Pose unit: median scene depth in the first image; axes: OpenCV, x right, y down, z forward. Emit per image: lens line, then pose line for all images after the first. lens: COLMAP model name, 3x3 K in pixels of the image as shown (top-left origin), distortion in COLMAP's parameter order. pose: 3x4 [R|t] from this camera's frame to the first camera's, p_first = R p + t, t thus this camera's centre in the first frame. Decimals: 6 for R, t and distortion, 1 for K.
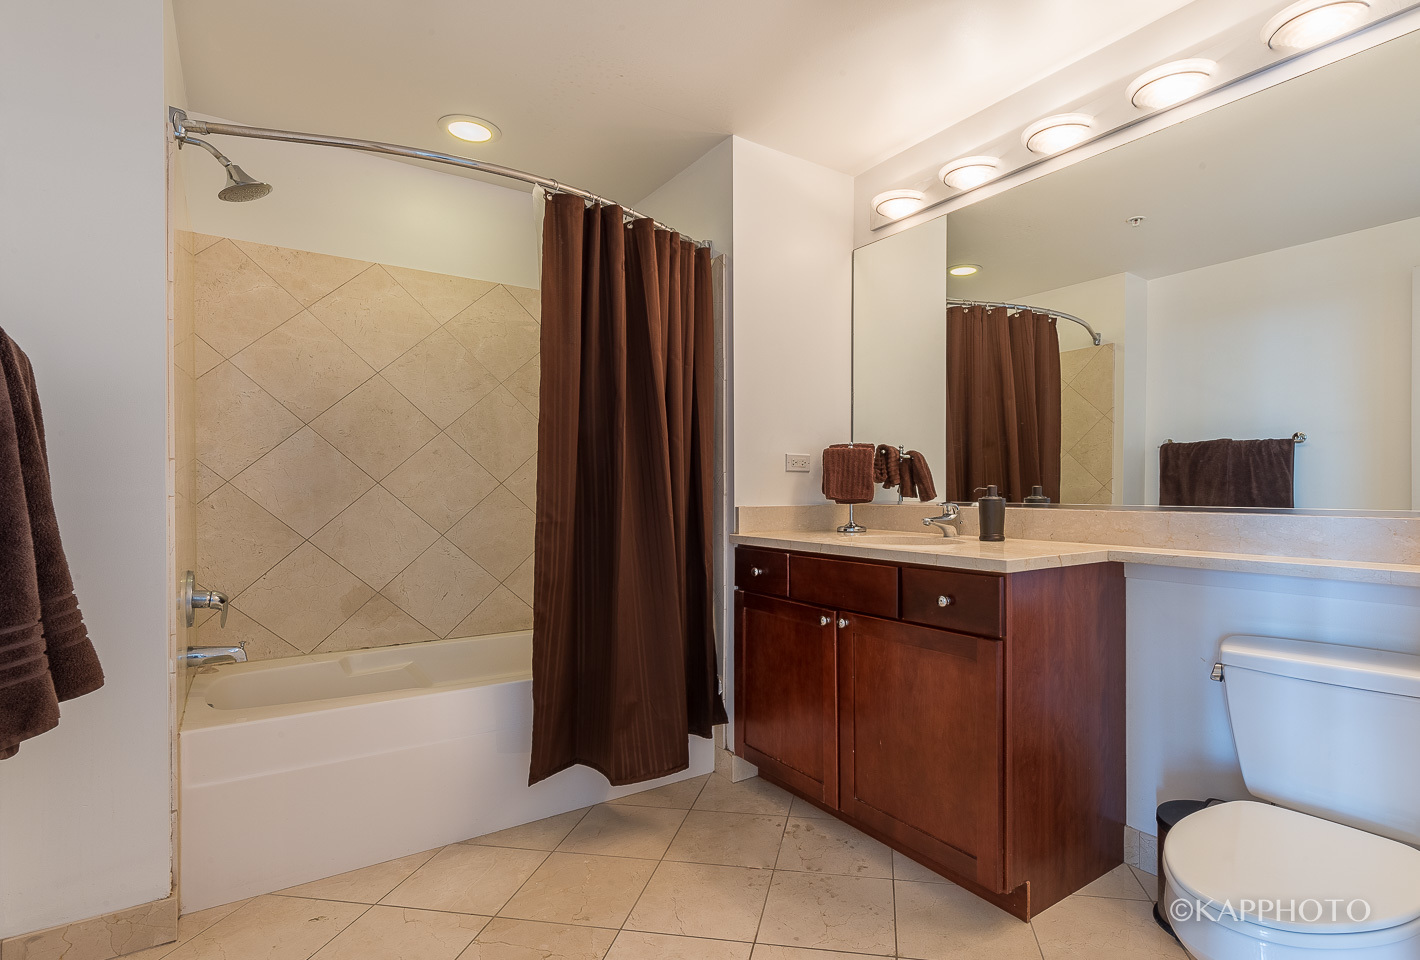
lens RADIAL K [[751.6, 0, 720.2], [0, 751.6, 492.7], [0, 0, 1]] dist [0.013026, -0.004634]
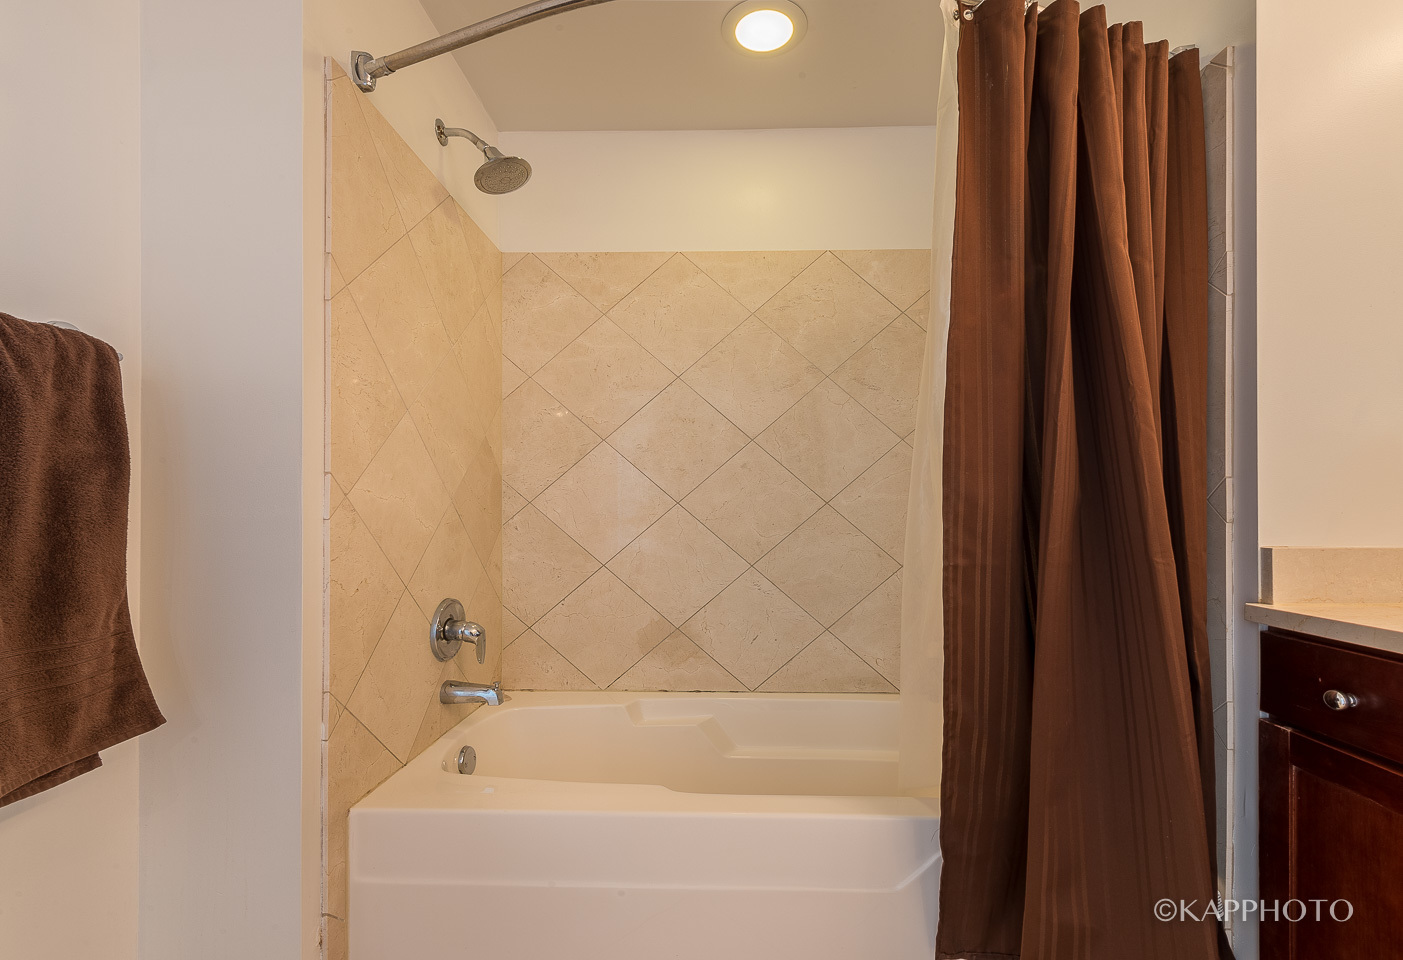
lens RADIAL K [[580.6, 0, 667.0], [0, 580.6, 510.7], [0, 0, 1]] dist [0.010455, -0.001188]
pose [[0.767931, 0.001213, -0.640531, -0.032515], [-0.002826, 0.999995, -0.001495, -0.003085], [0.640526, 0.002958, 0.767931, 0.471582]]
